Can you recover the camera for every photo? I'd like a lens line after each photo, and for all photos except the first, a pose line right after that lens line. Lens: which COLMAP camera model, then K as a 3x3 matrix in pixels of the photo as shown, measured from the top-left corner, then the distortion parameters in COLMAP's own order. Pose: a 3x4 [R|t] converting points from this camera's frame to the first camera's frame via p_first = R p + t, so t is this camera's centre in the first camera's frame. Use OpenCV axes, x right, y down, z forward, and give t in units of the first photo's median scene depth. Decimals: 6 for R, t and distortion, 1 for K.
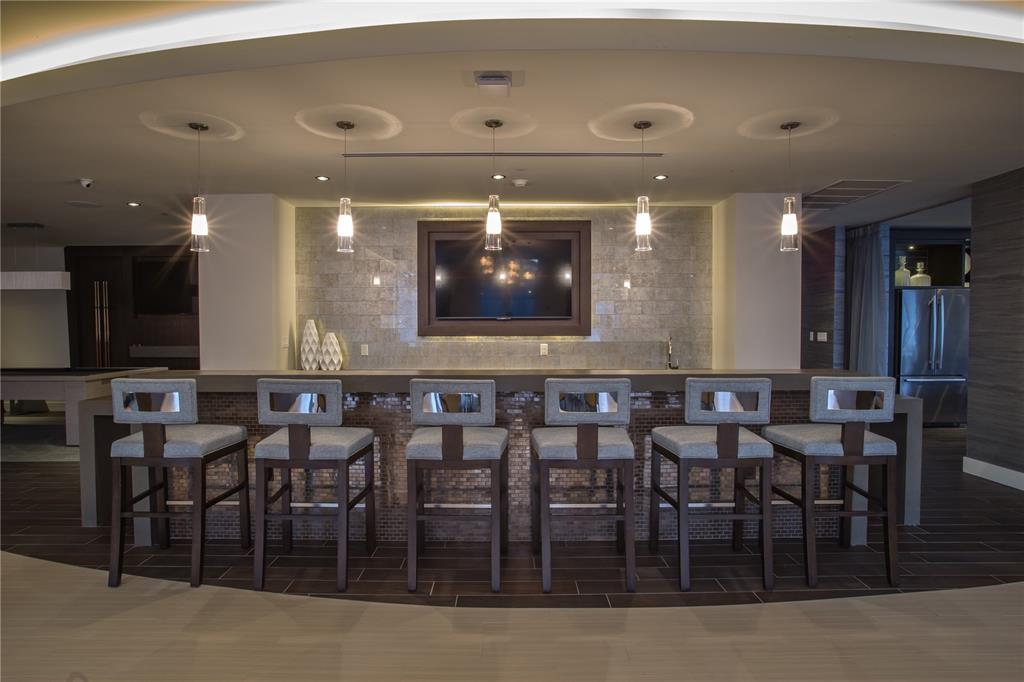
lens RADIAL K [[592.6, 0, 512.0], [0, 592.6, 341.0], [0, 0, 1]] dist [0.002166, -0.000009]
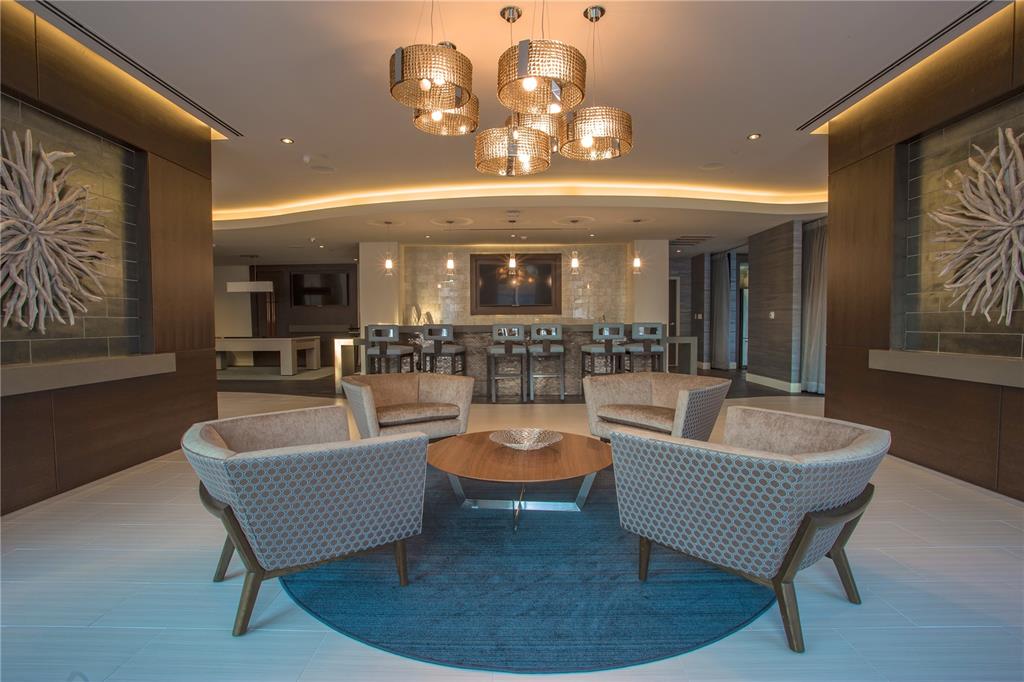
lens RADIAL K [[512.1, 0, 512.0], [0, 512.1, 341.0], [0, 0, 1]] dist [-0.001639, -0.000067]
pose [[0.999877, -0.003516, -0.015256, -0.001107], [0.003717, 0.999906, 0.013185, 0.049293], [0.015208, -0.013241, 0.999797, -0.581209]]
